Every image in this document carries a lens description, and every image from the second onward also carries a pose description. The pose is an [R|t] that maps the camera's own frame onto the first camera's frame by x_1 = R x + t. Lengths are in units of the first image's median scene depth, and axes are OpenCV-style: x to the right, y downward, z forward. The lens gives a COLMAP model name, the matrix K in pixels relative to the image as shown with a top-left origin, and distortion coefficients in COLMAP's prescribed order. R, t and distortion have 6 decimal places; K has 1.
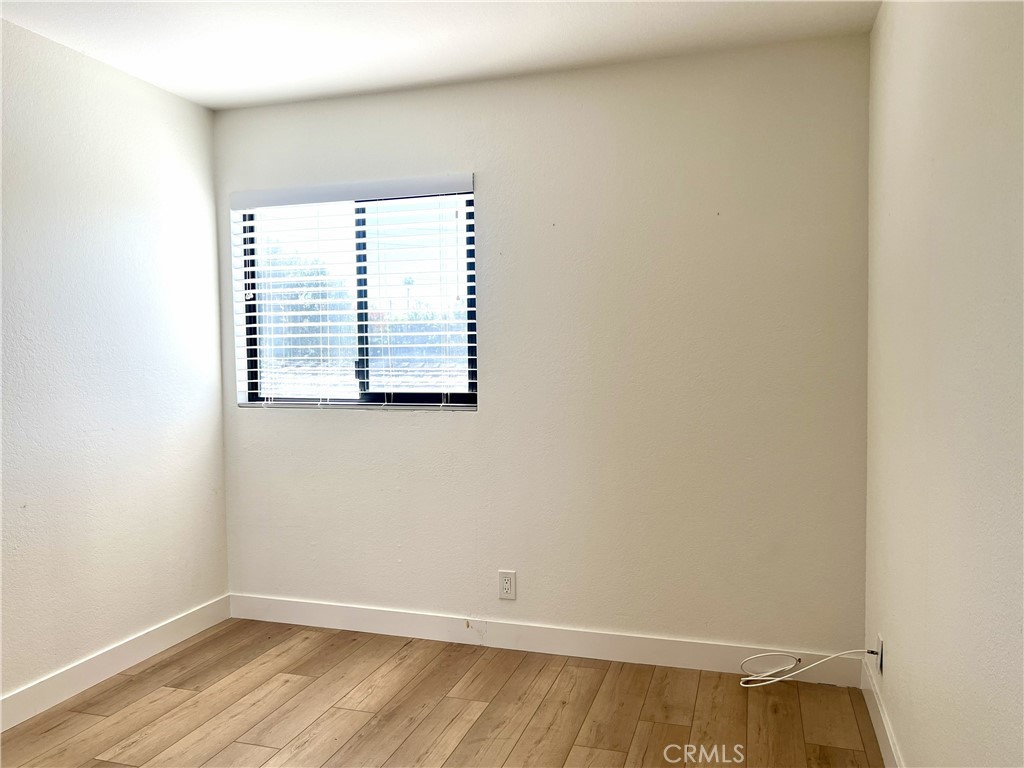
lens RADIAL K [[770.2, 0, 514.9], [0, 770.2, 383.2], [0, 0, 1]] dist [0.063290, -0.077798]
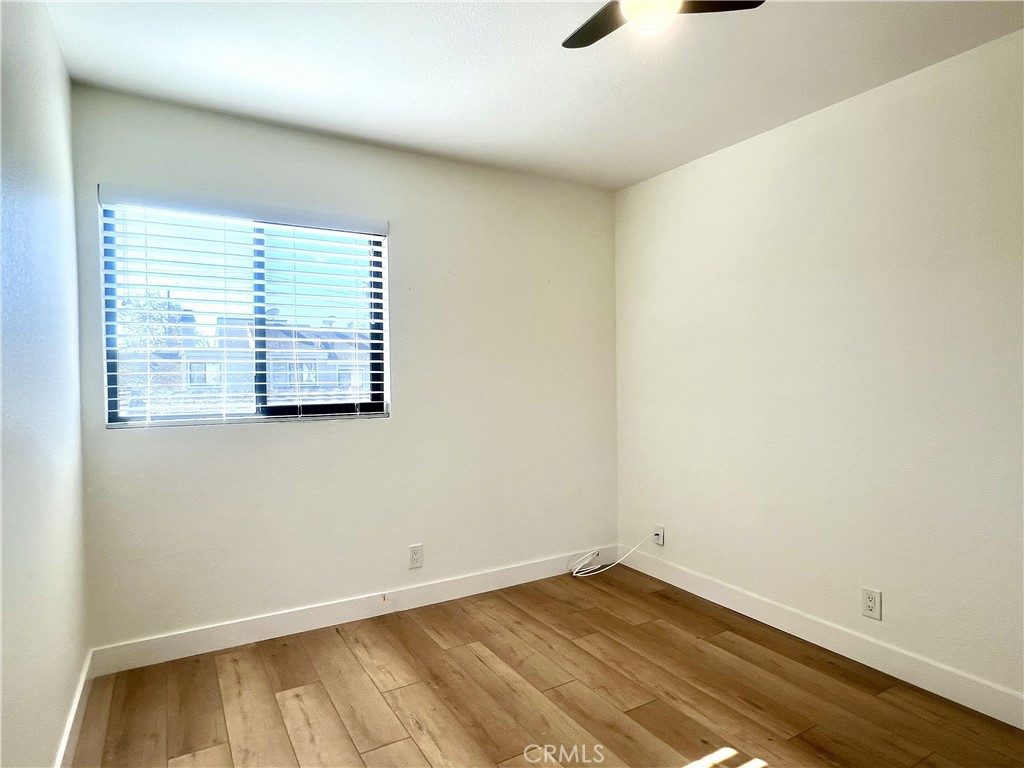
lens RADIAL K [[571.6, 0, 505.5], [0, 571.6, 380.7], [0, 0, 1]] dist [0.003436, 0.001245]
pose [[0.677100, -0.007183, 0.735856, -0.574871], [0.024438, 0.999620, -0.012729, -0.004851], [-0.735485, 0.026602, 0.677019, 0.261130]]
